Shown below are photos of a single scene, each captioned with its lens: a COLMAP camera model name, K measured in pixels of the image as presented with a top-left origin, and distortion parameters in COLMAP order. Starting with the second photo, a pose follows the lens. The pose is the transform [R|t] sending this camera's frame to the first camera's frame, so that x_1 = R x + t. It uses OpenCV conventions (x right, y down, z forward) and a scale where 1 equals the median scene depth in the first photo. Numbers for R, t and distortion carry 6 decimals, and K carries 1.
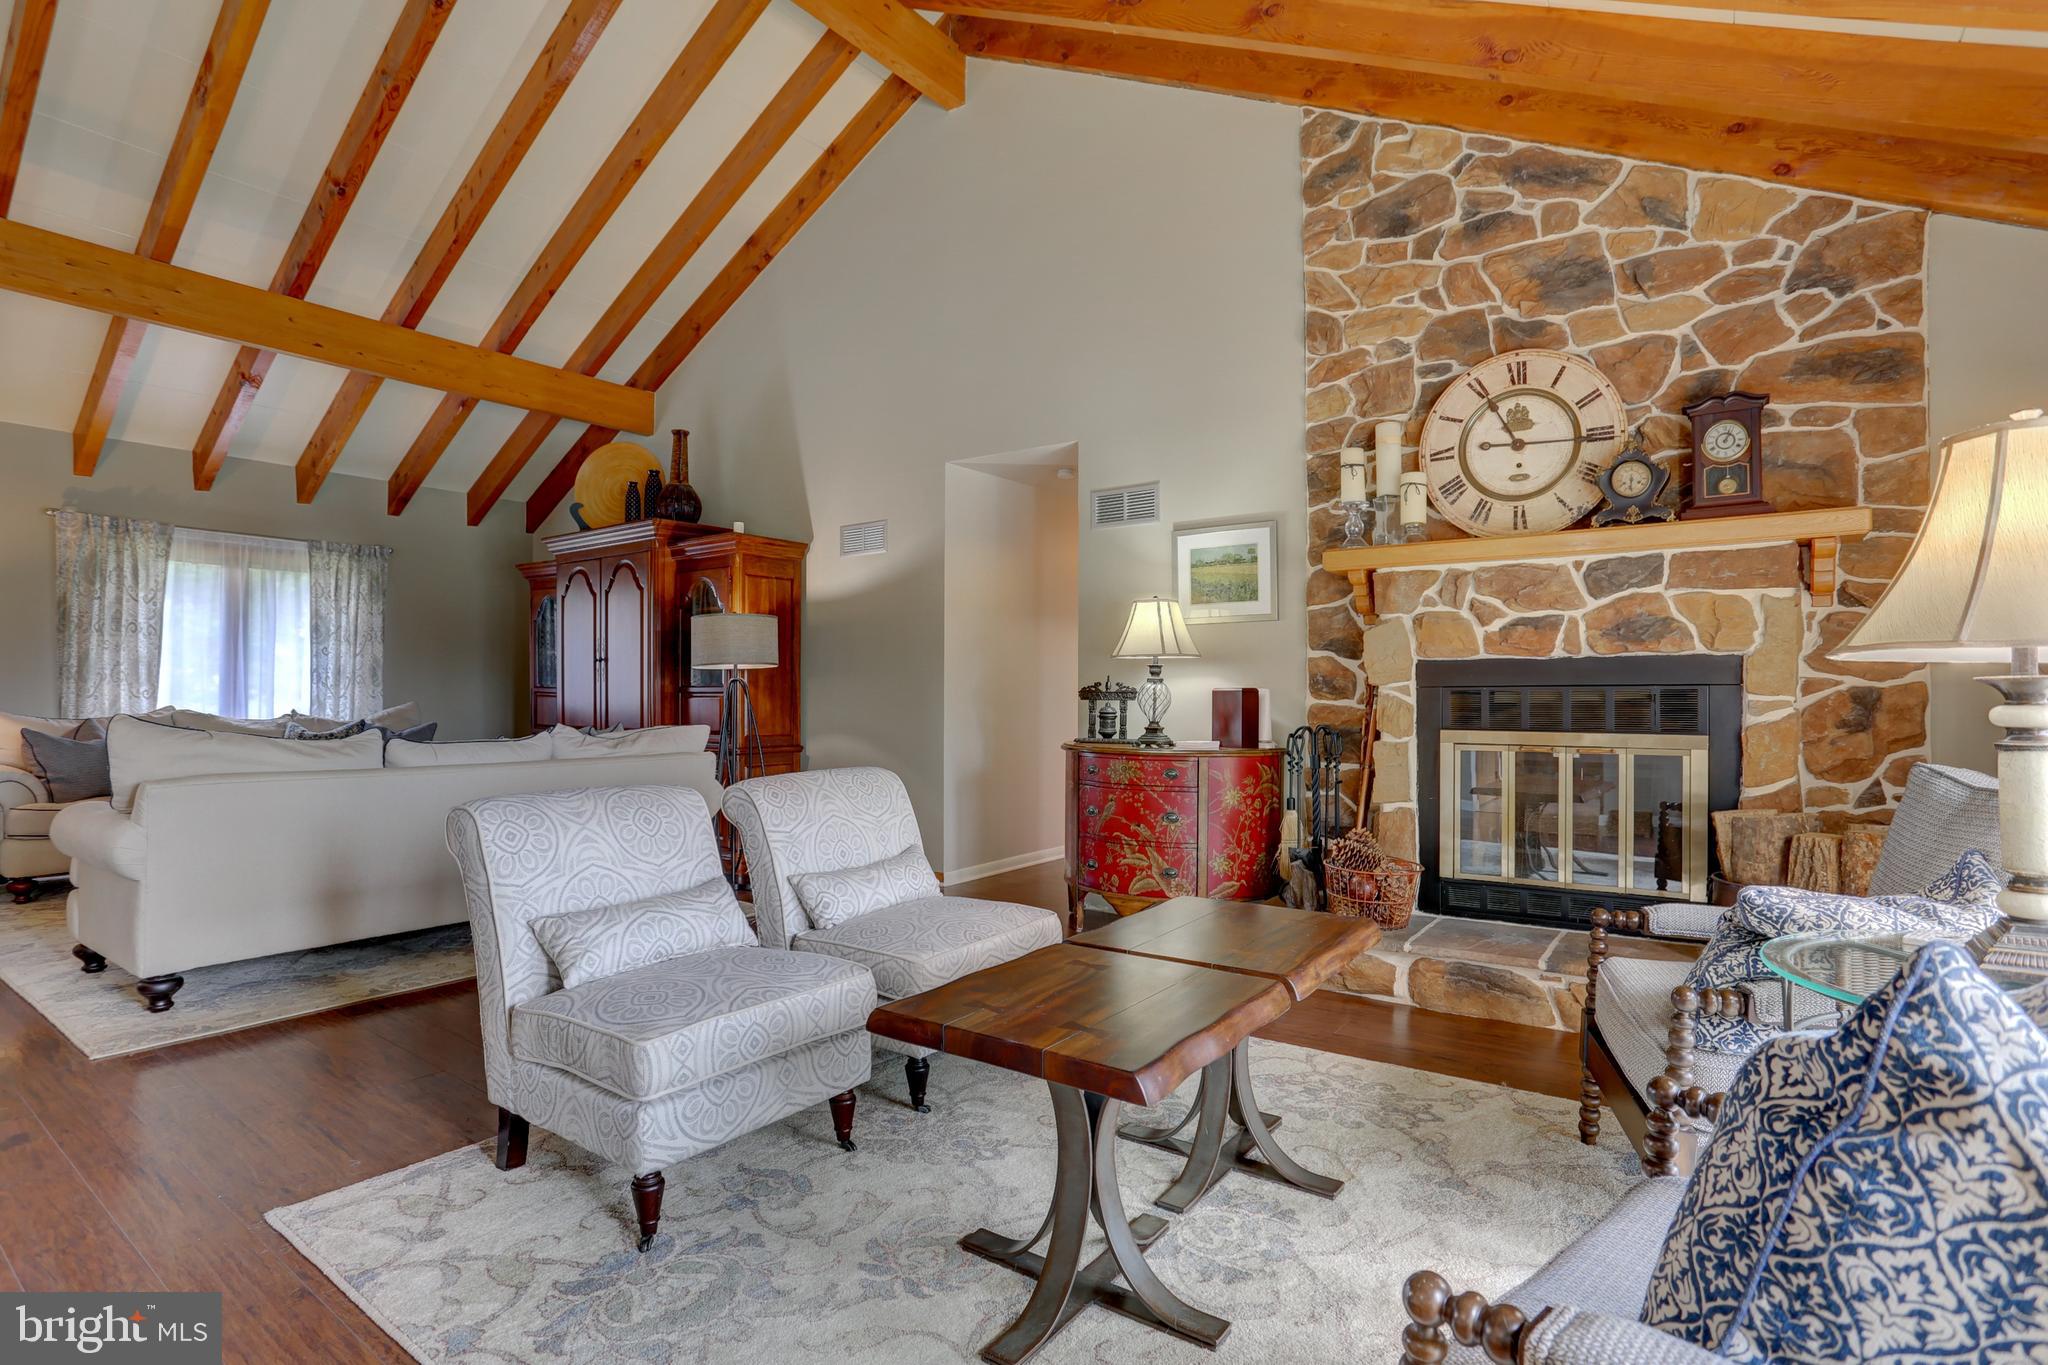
lens RADIAL K [[996.3, 0, 1024.3], [0, 996.3, 689.6], [0, 0, 1]] dist [-0.070104, 0.026646]
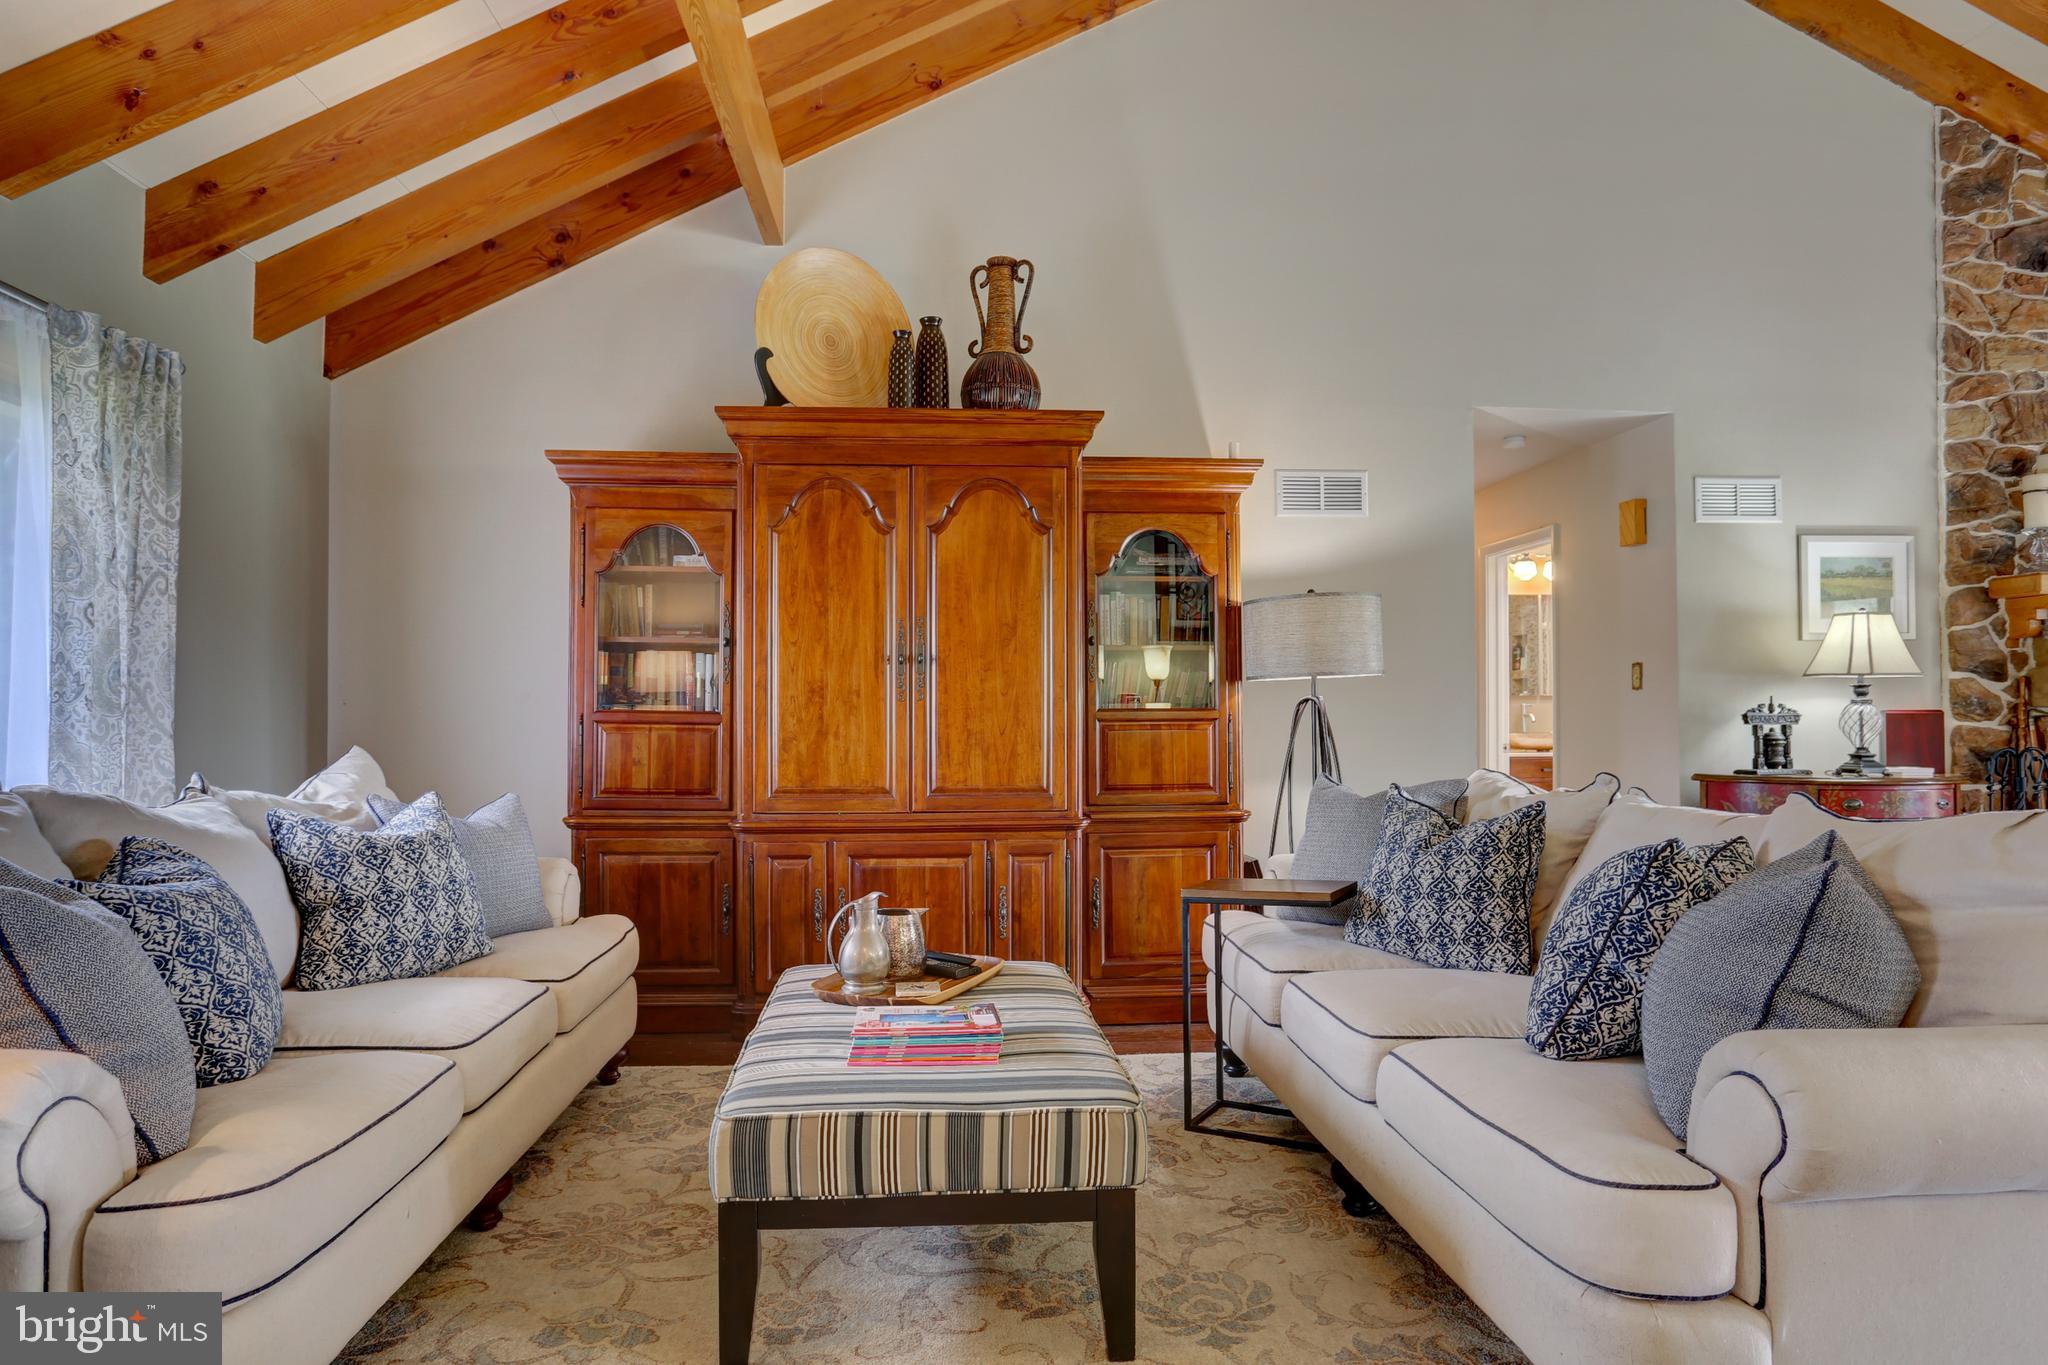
lens RADIAL K [[1228.6, 0, 1030.2], [0, 1228.6, 699.8], [0, 0, 1]] dist [-0.055411, 0.032703]
pose [[0.771028, 0.004414, 0.636786, -1.201257], [0.002273, 0.999951, -0.009683, -0.002510], [-0.636798, 0.008913, 0.770980, 0.682273]]
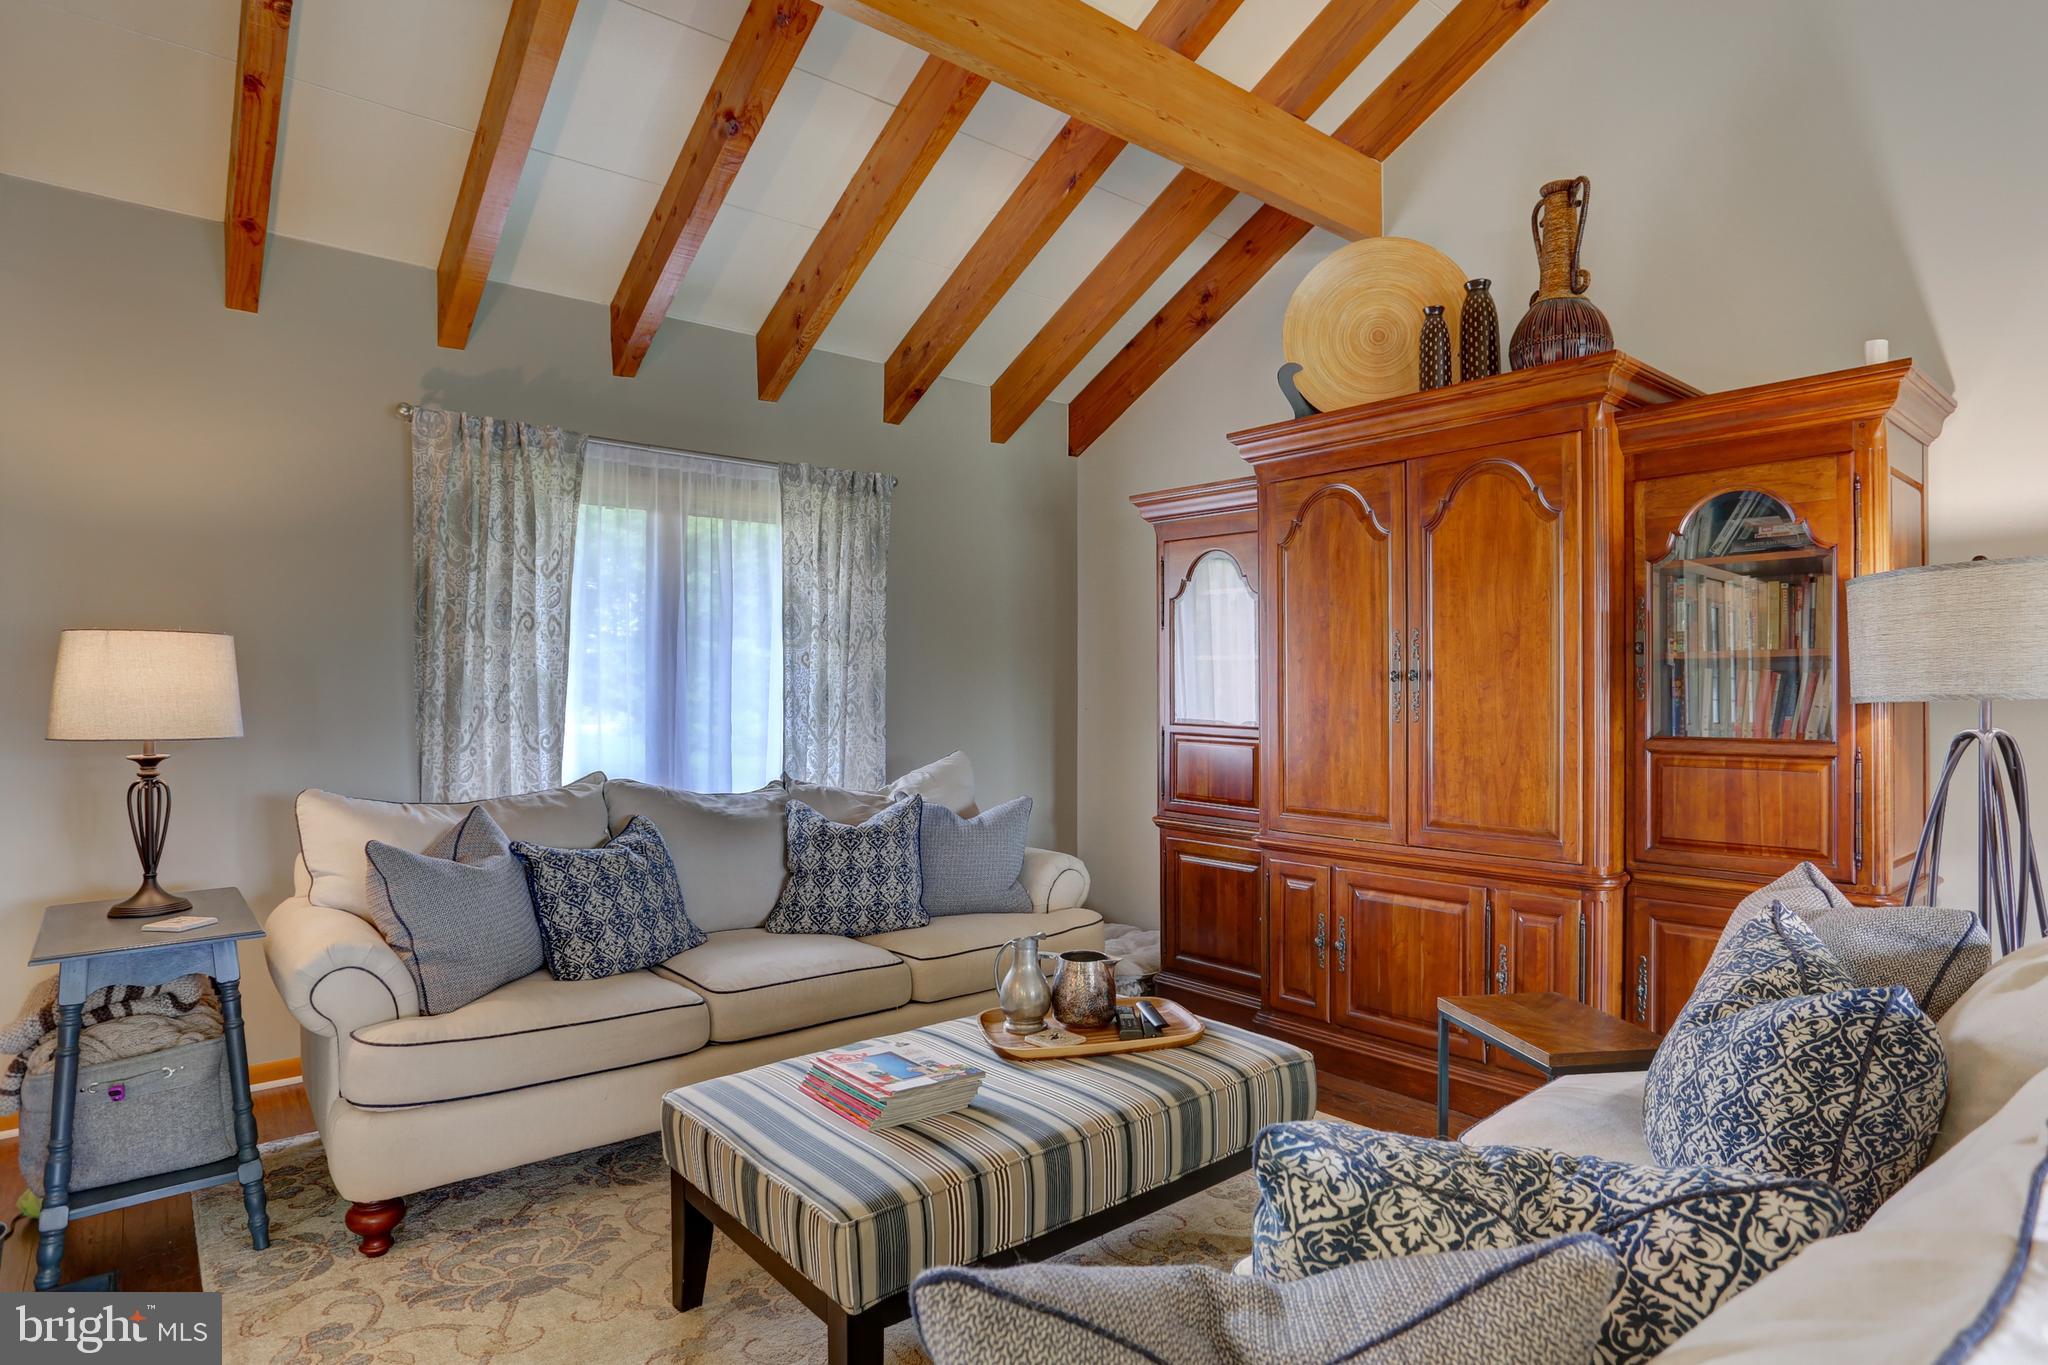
lens RADIAL K [[1102.8, 0, 1018.8], [0, 1102.8, 684.6], [0, 0, 1]] dist [-0.050289, 0.005539]
pose [[0.967650, -0.003814, -0.252269, -0.717780], [0.003902, 0.999992, -0.000152, -0.039519], [0.252268, -0.000837, 0.967657, 0.665471]]
